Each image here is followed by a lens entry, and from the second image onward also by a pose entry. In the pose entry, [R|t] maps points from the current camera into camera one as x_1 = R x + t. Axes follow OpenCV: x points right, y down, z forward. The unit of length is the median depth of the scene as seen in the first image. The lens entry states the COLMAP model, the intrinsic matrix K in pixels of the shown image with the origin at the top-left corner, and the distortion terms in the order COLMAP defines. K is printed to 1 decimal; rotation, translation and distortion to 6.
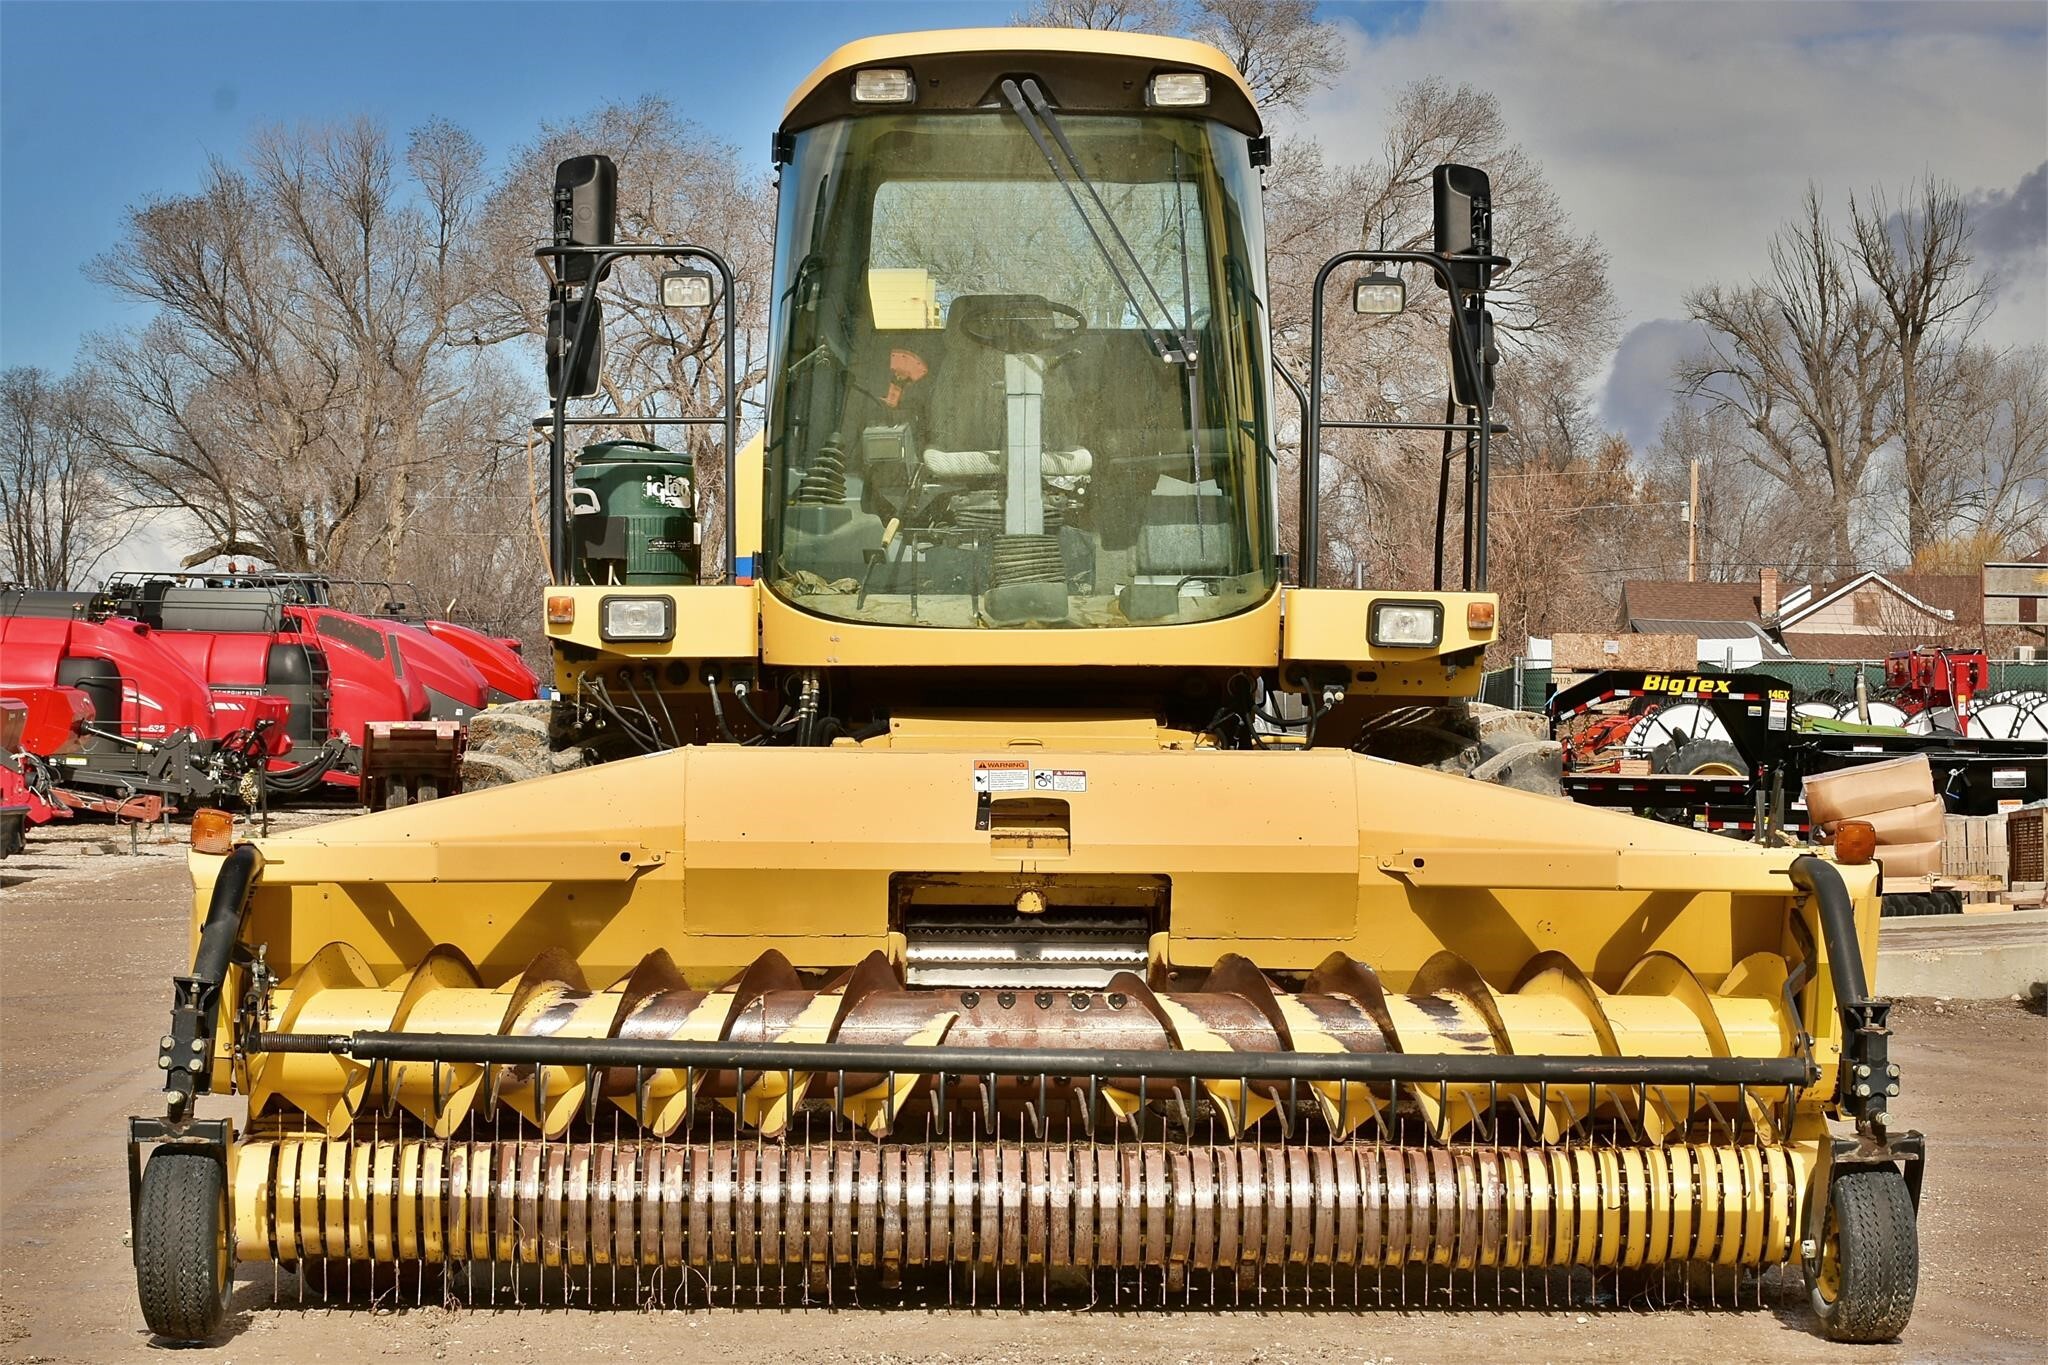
lens RADIAL K [[5054.3, 0, 1024.0], [0, 5054.3, 682.5], [0, 0, 1]] dist [-0.040933, -0.044881]
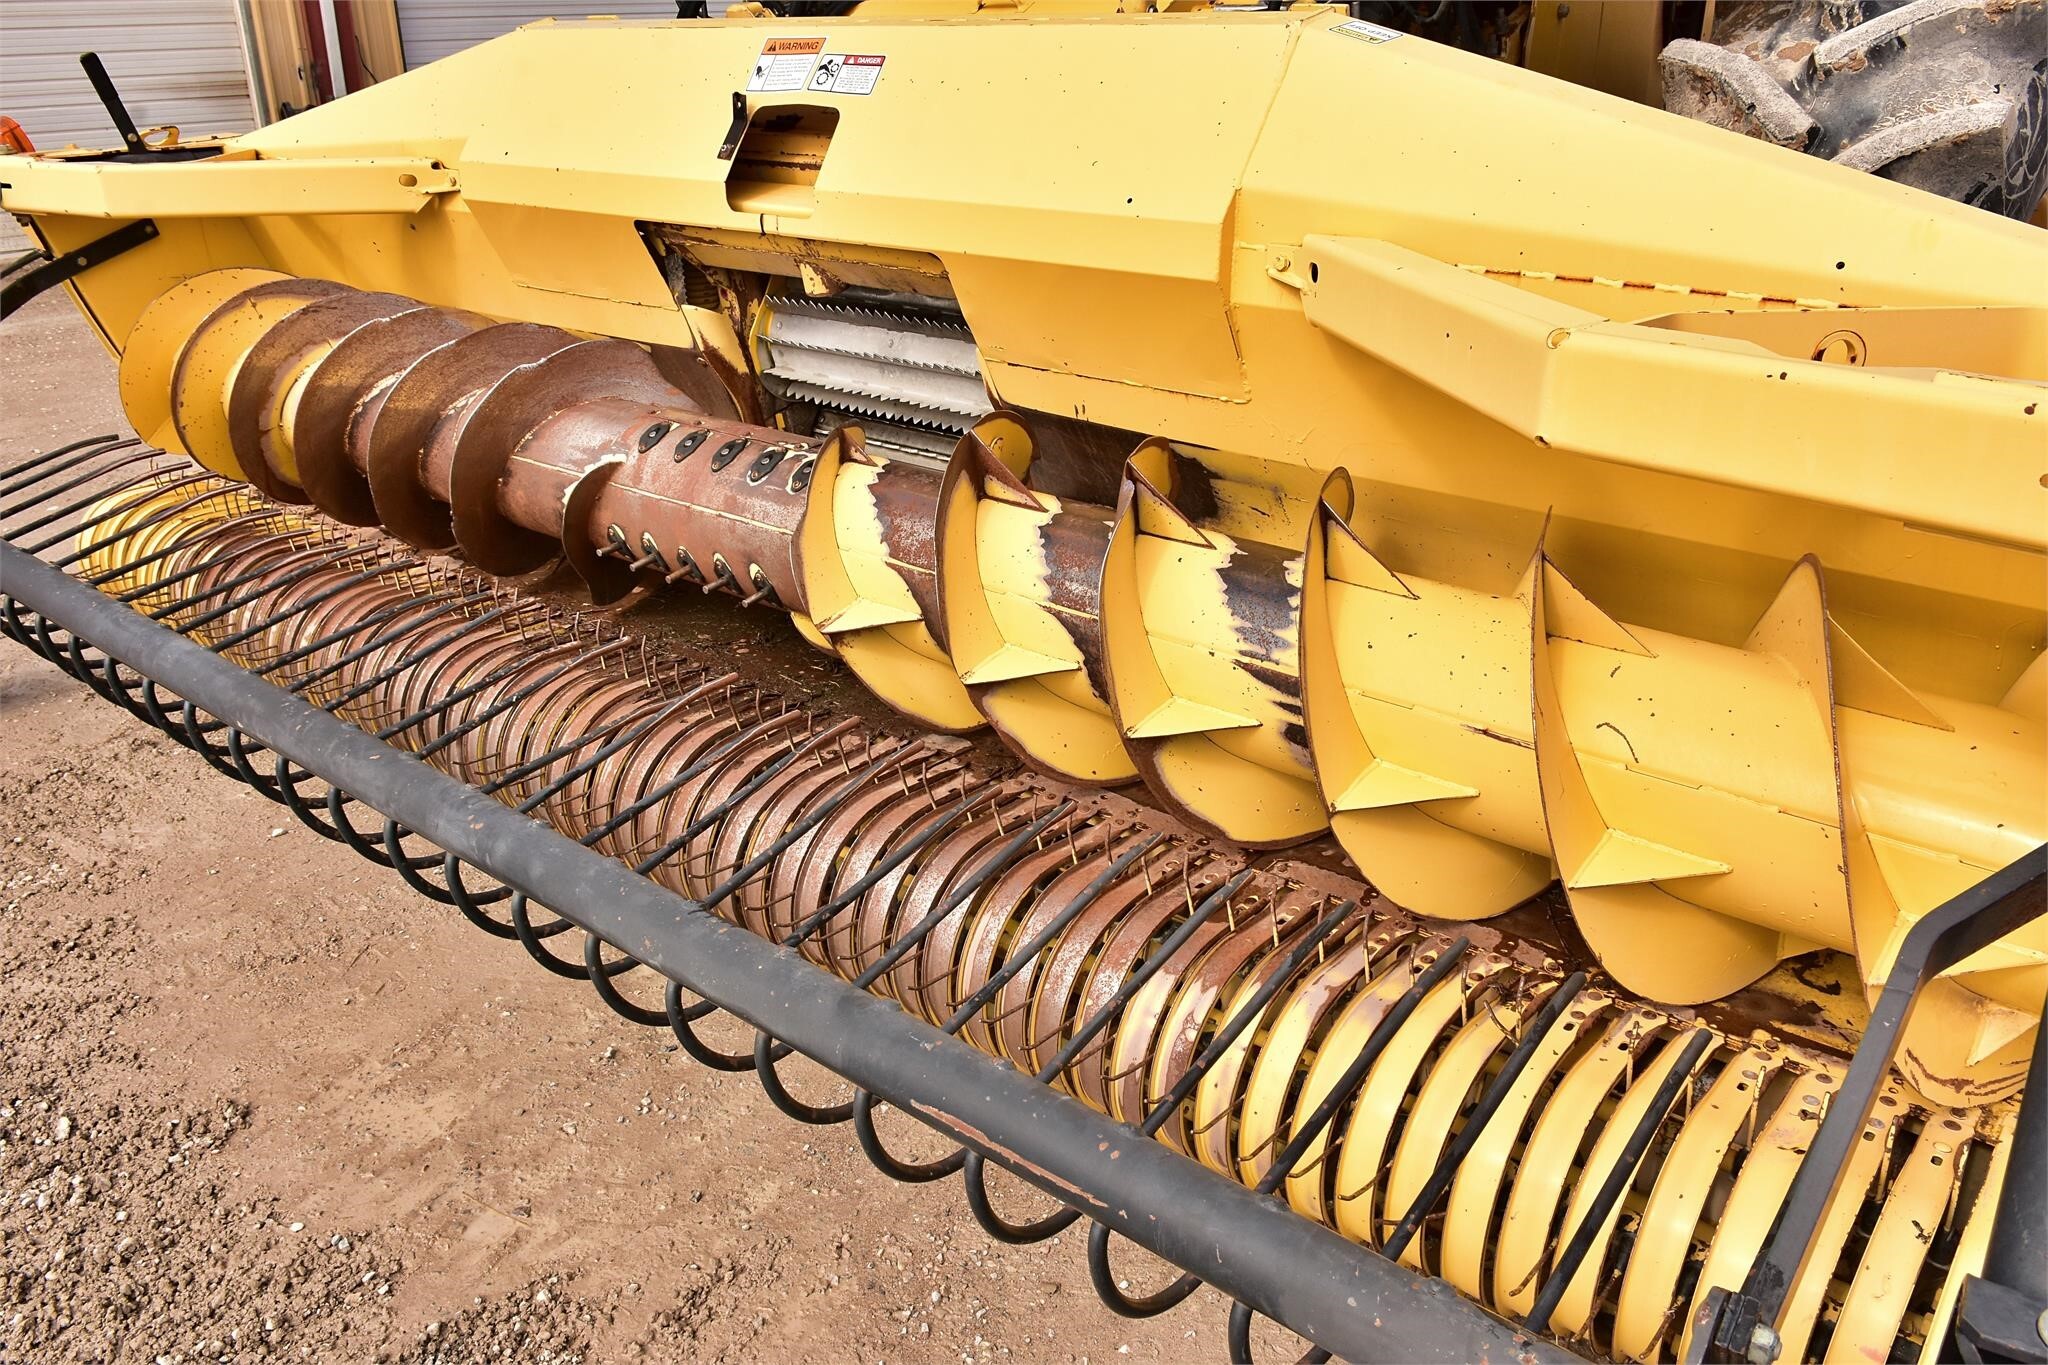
lens RADIAL K [[1554.2, 0, 1024.0], [0, 1554.2, 682.5], [0, 0, 1]] dist [-0.022775, -0.003034]
pose [[0.737858, 0.252523, -0.625938, 0.155704], [0.028191, 0.915036, 0.402386, 0.012228], [0.674367, -0.314549, 0.668048, 0.871423]]
